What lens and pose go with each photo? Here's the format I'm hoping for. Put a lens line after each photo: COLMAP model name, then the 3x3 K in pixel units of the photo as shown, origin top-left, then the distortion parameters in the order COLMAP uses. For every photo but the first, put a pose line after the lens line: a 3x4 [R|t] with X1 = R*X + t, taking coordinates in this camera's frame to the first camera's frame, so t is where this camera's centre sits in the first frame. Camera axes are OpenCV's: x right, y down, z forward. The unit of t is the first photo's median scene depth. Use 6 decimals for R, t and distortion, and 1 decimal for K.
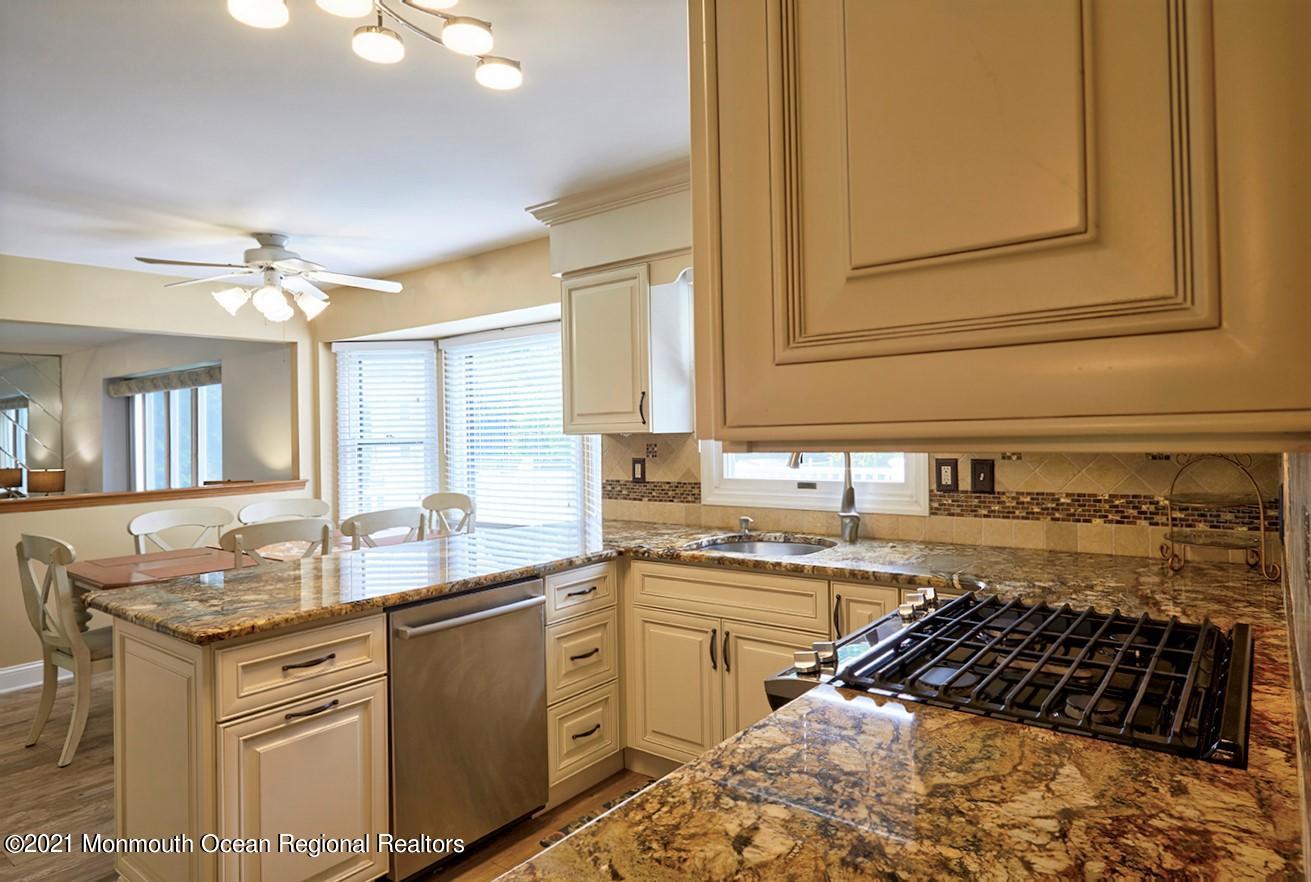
lens RADIAL K [[779.1, 0, 645.1], [0, 779.1, 437.9], [0, 0, 1]] dist [-0.000782, -0.002432]
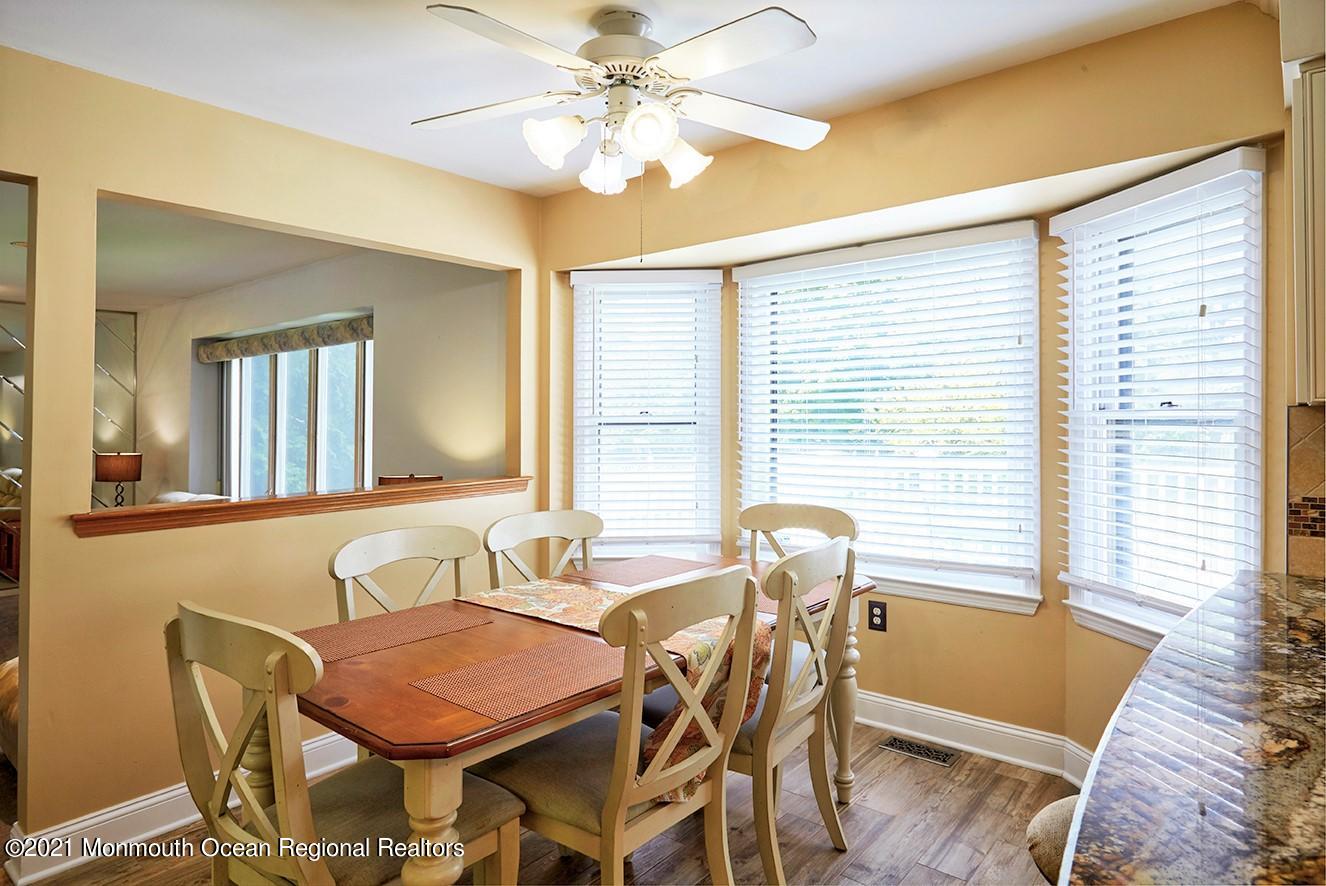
lens RADIAL K [[788.0, 0, 649.3], [0, 788.0, 398.6], [0, 0, 1]] dist [-0.000782, -0.002432]
pose [[0.999410, 0.010266, -0.032782, -0.293639], [-0.011334, 0.999405, -0.032565, 0.007644], [0.032428, 0.032917, 0.998932, 0.310385]]
